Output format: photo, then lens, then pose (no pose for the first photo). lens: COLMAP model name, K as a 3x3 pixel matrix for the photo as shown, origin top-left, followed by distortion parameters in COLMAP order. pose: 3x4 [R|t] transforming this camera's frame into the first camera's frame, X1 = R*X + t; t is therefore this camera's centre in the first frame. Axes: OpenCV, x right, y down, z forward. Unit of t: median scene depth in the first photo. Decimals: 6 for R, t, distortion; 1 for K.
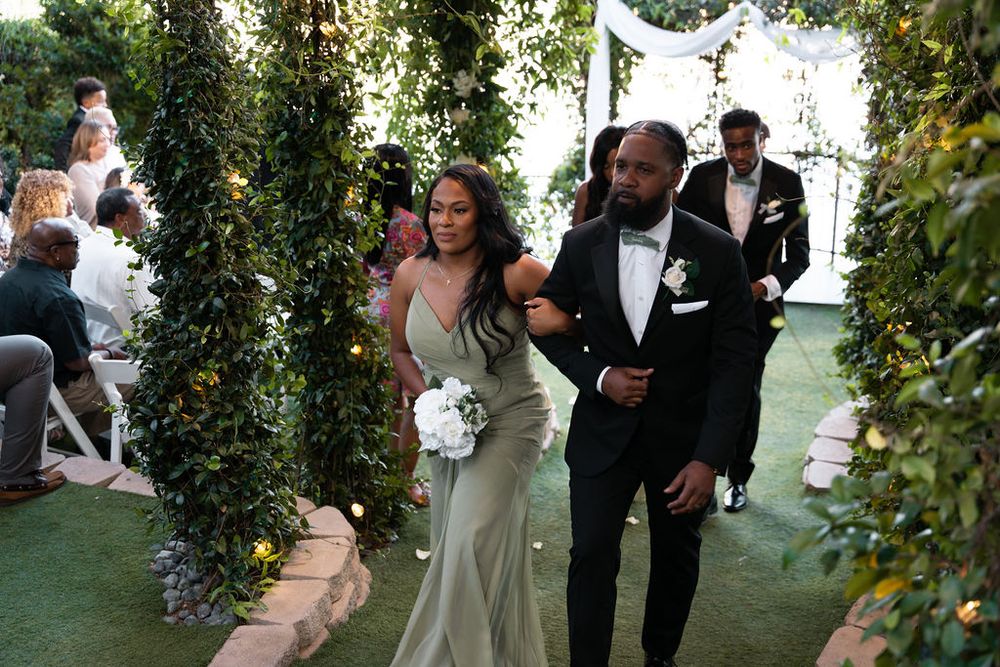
lens RADIAL K [[1298.8, 0, 499.5], [0, 1298.8, 333.1], [0, 0, 1]] dist [0.003850, 0.000000]
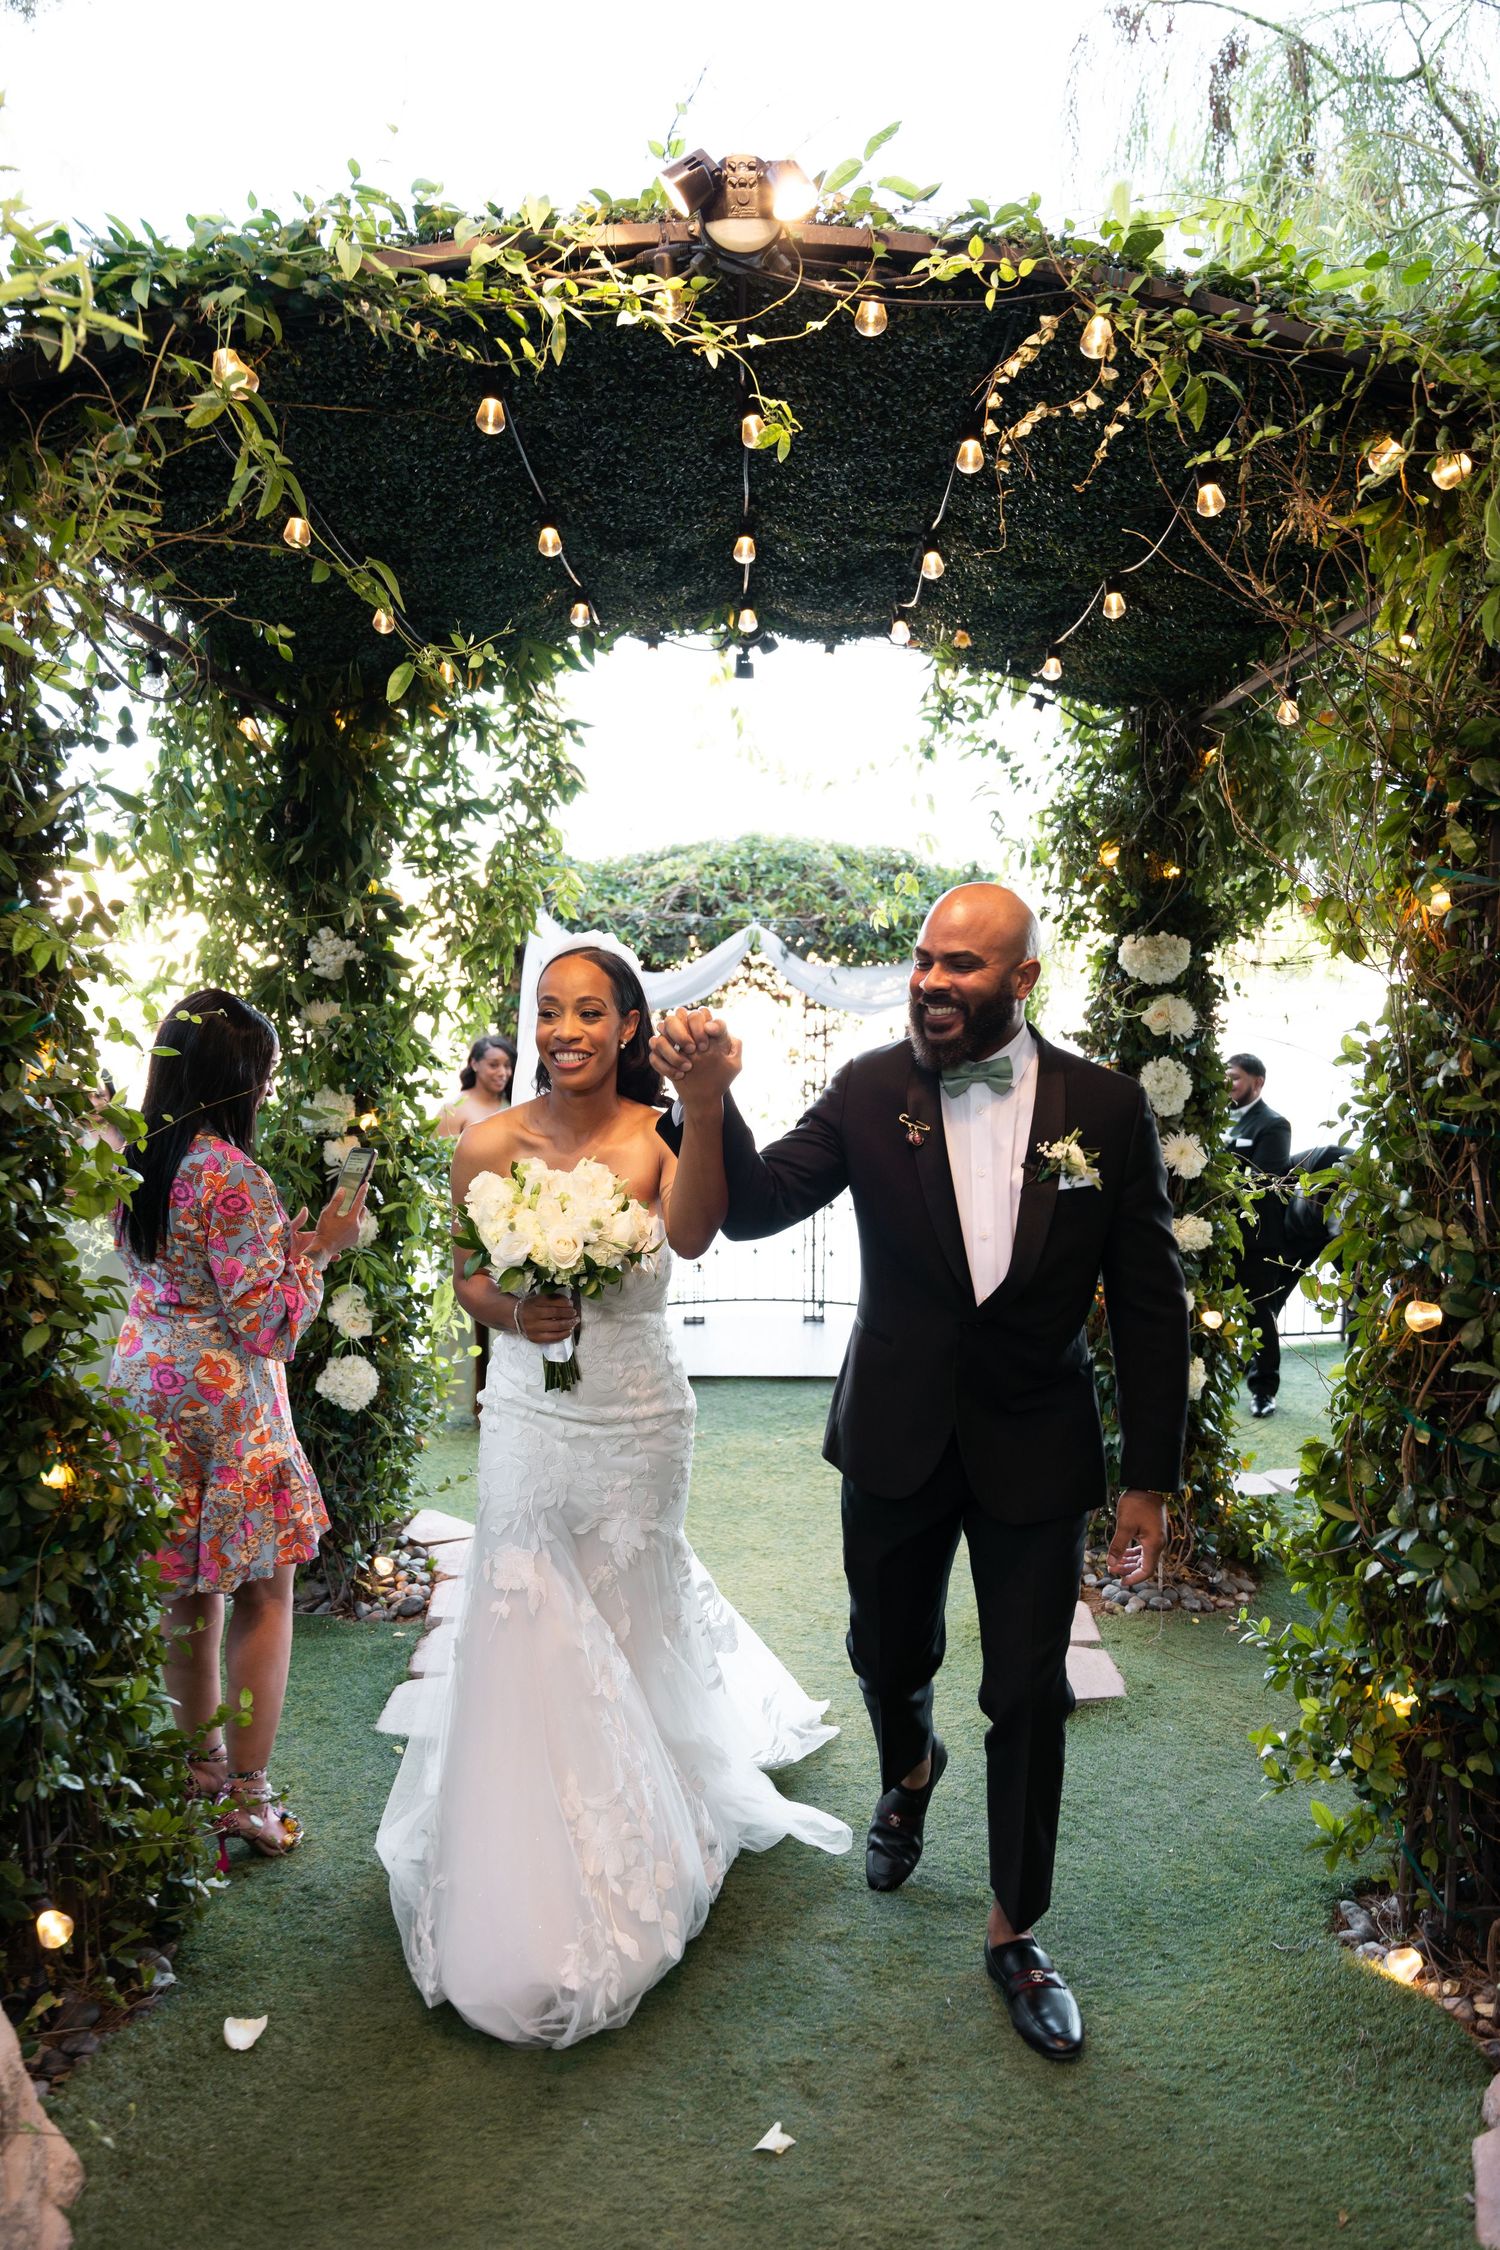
lens RADIAL K [[1526.9, 0, 756.3], [0, 1526.9, 1133.4], [0, 0, 1]] dist [-0.005276, 0.001205]
pose [[0.965476, -0.009754, 0.260309, -0.027555], [0.064150, 0.977425, -0.201307, 0.016796], [-0.252469, 0.211056, 0.944307, 0.486611]]
